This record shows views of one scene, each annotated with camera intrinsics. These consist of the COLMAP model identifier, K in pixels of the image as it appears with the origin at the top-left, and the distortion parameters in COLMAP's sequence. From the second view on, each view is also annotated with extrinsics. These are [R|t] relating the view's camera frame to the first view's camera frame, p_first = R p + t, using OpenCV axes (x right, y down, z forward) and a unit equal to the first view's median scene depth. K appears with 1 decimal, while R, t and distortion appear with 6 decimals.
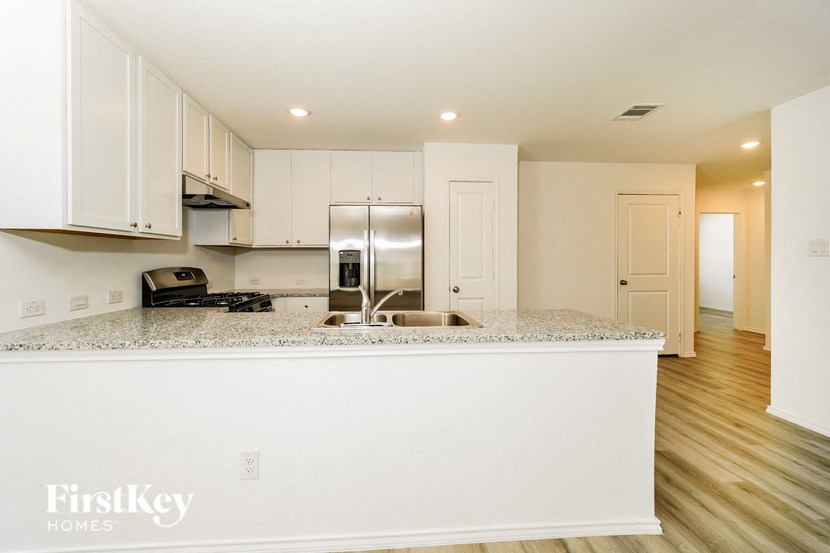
lens RADIAL K [[368.7, 0, 409.6], [0, 368.7, 262.5], [0, 0, 1]] dist [0.016306, 0.000328]
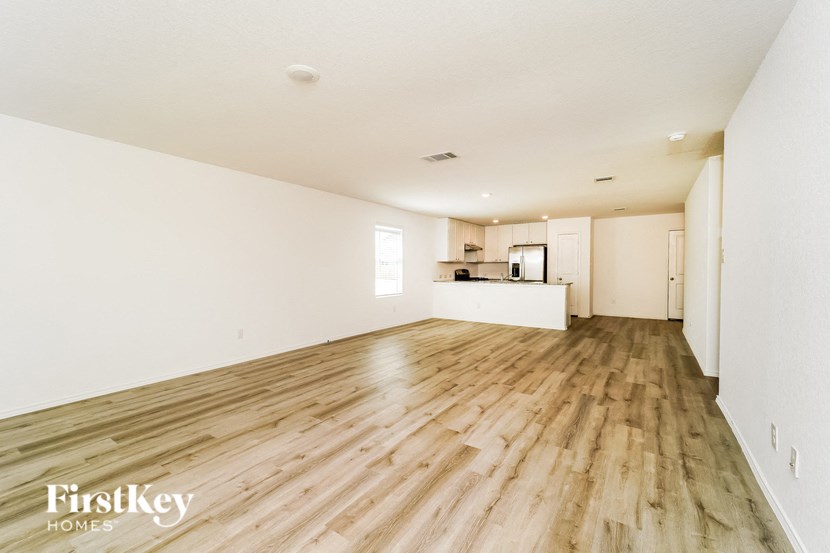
lens RADIAL K [[368.7, 0, 409.6], [0, 368.7, 262.5], [0, 0, 1]] dist [0.016306, 0.000328]
pose [[0.807154, -0.010948, -0.590240, 0.826833], [0.000210, 0.999833, -0.018258, 0.012700], [0.590341, 0.014613, 0.807022, -1.699878]]
